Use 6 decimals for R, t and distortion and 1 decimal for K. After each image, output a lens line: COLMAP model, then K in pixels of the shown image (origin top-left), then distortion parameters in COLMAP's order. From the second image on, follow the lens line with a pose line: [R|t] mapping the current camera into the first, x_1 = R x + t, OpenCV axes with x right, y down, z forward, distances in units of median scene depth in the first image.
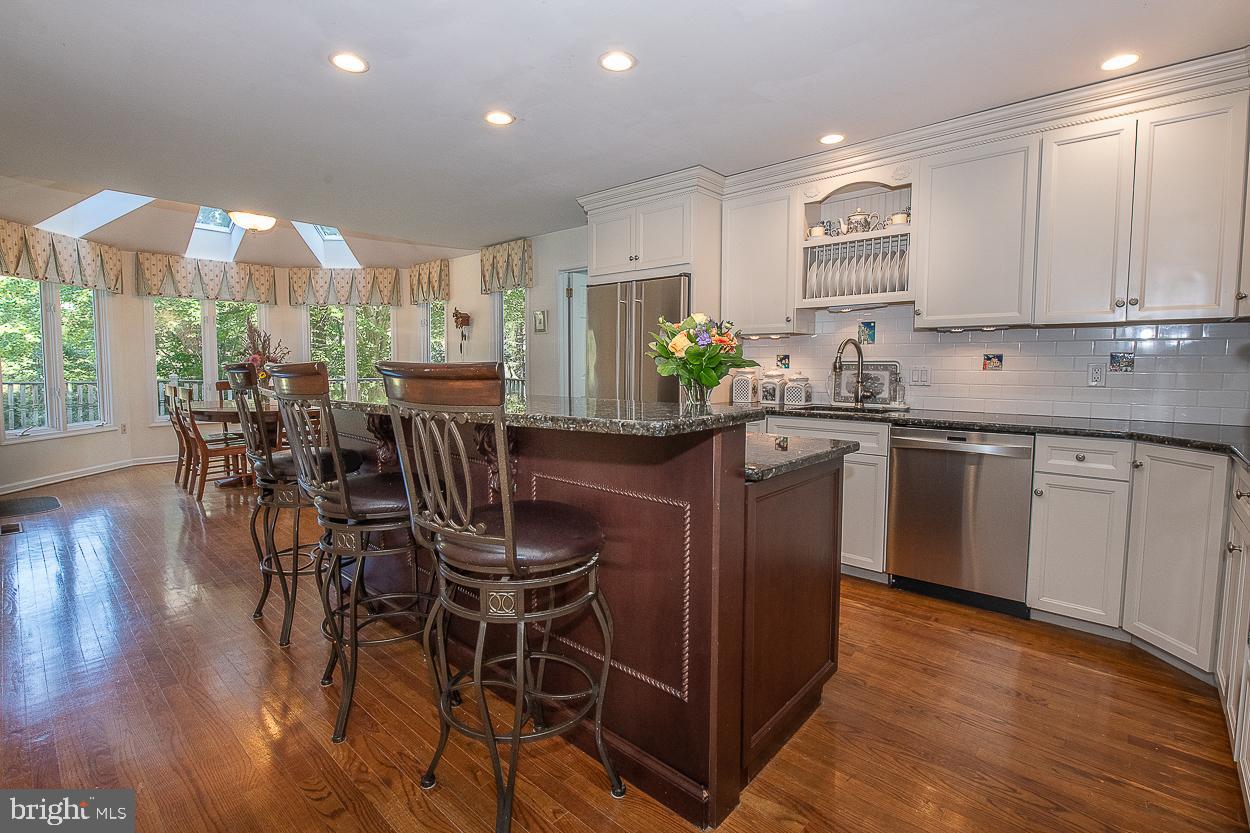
lens RADIAL K [[574.7, 0, 606.8], [0, 574.7, 401.2], [0, 0, 1]] dist [-0.018377, 0.000530]
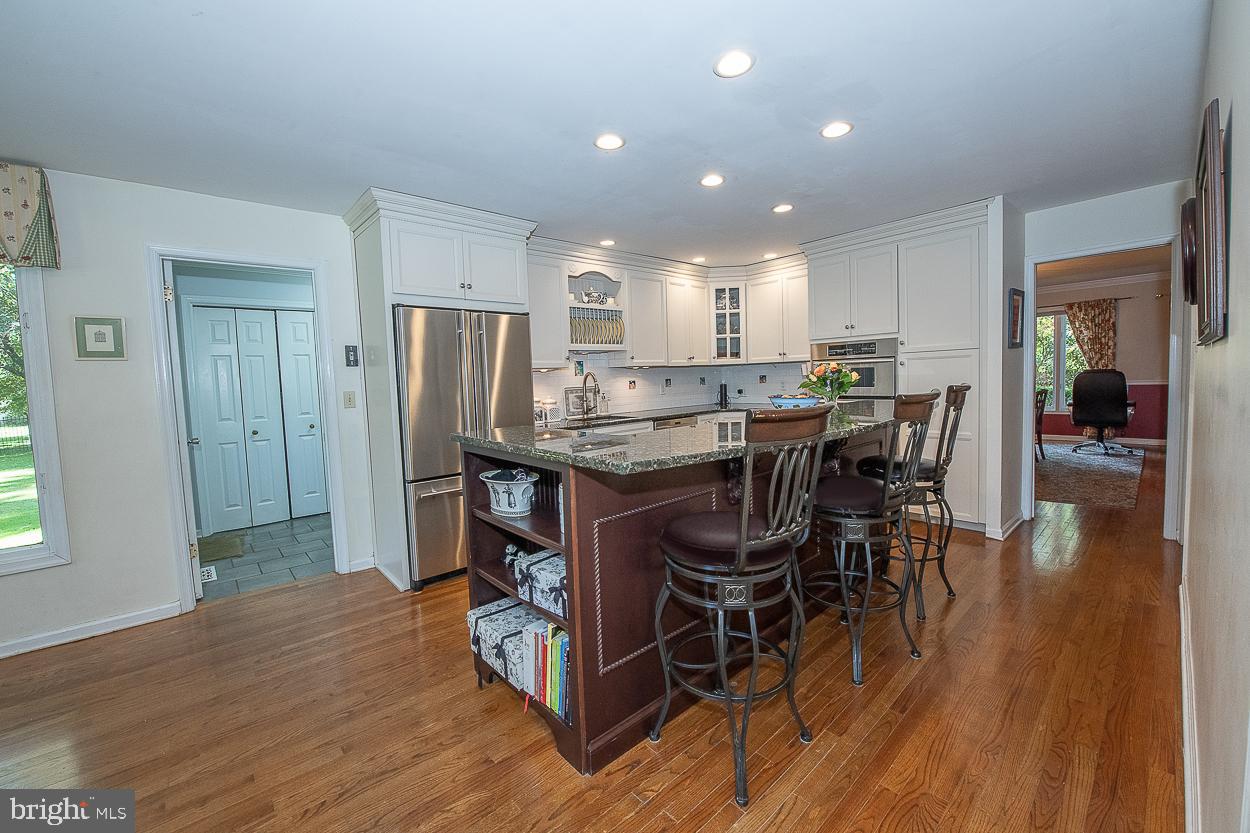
lens RADIAL K [[494.9, 0, 623.3], [0, 494.9, 413.9], [0, 0, 1]] dist [-0.020906, -0.001048]
pose [[0.090950, -0.076745, 0.992894, -0.811048], [0.105497, 0.992158, 0.067025, -0.072382], [-0.990252, 0.098651, 0.098333, 0.737745]]
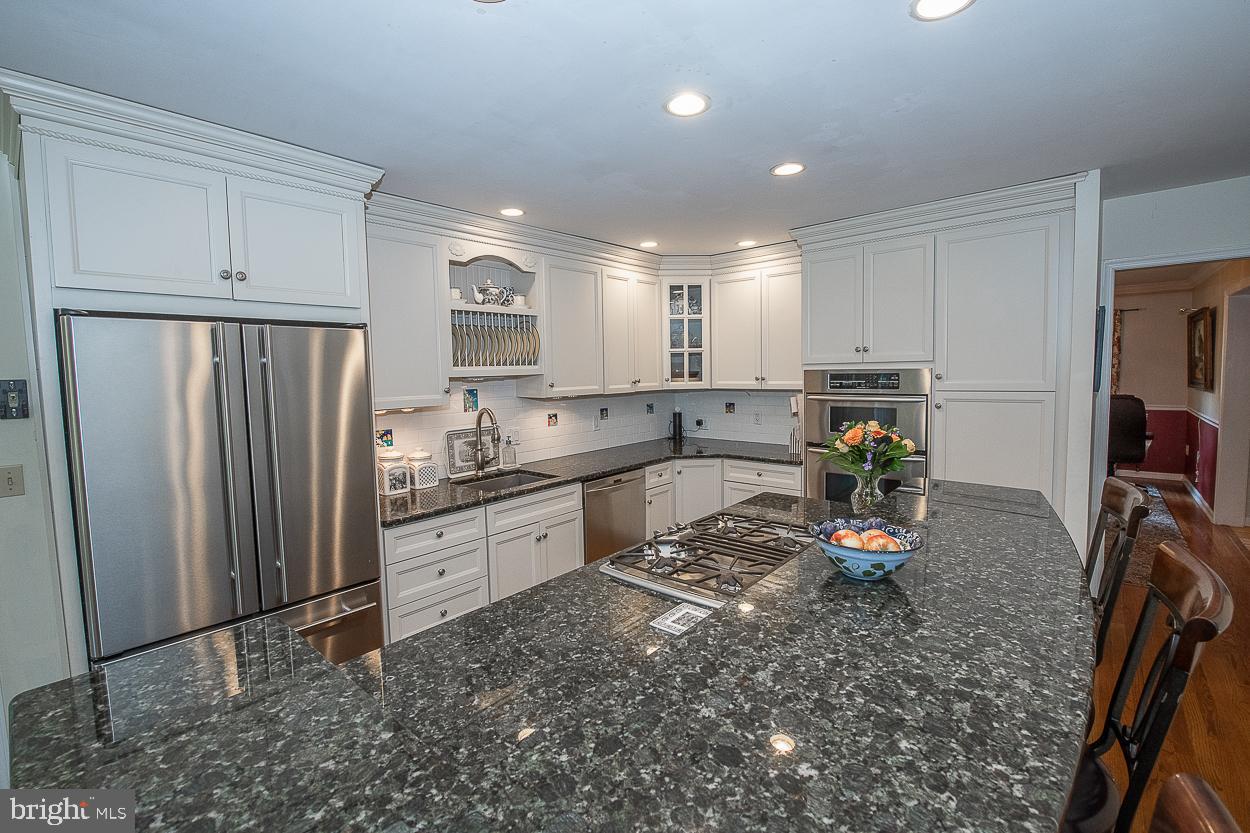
lens RADIAL K [[540.0, 0, 621.5], [0, 540.0, 409.0], [0, 0, 1]] dist [-0.013578, -0.002216]
pose [[-0.033367, -0.075312, 0.996602, -0.481922], [0.089781, 0.992900, 0.078038, -0.148413], [-0.995402, 0.092079, -0.026368, 0.733041]]
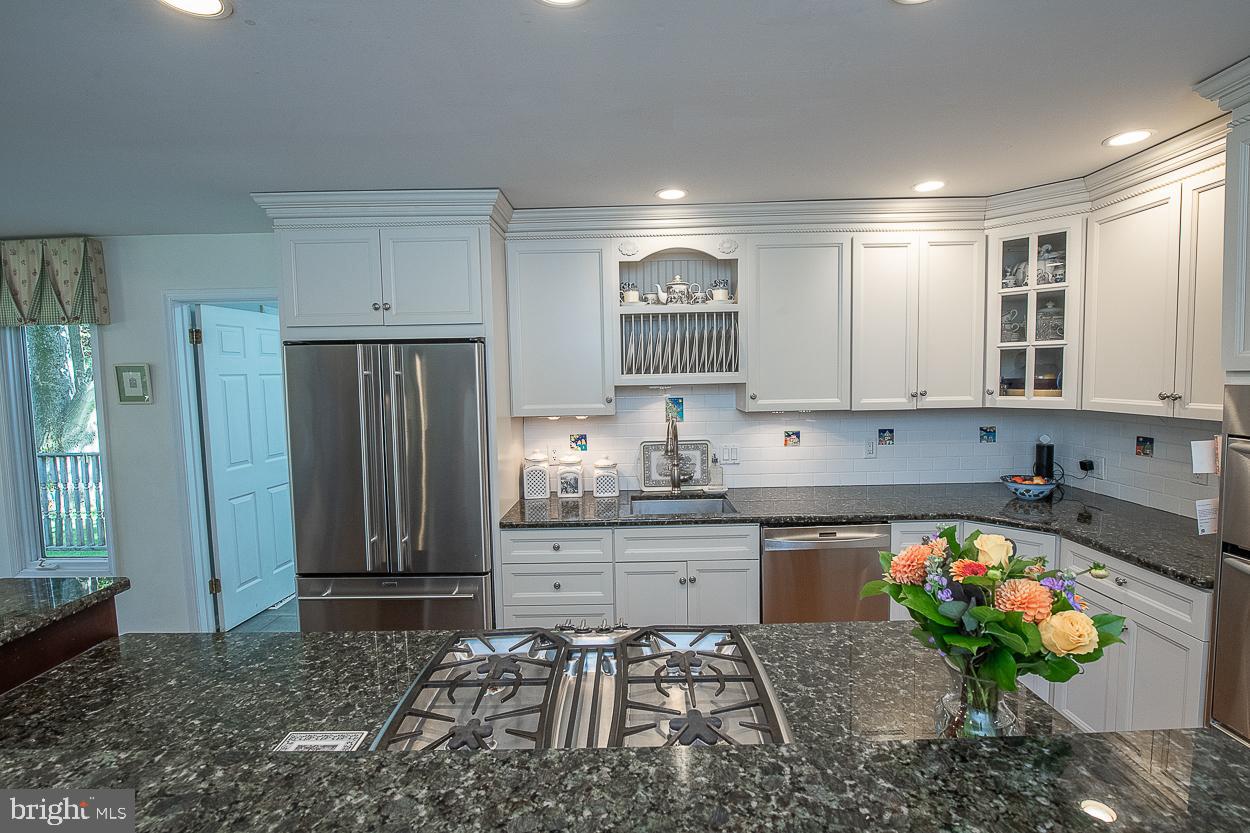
lens RADIAL K [[540.0, 0, 634.5], [0, 540.0, 411.6], [0, 0, 1]] dist [-0.013578, -0.002216]
pose [[0.733190, -0.063205, 0.677081, -0.174686], [0.068431, 0.997475, 0.019011, -0.132274], [-0.676572, 0.032395, 0.735663, 0.388911]]
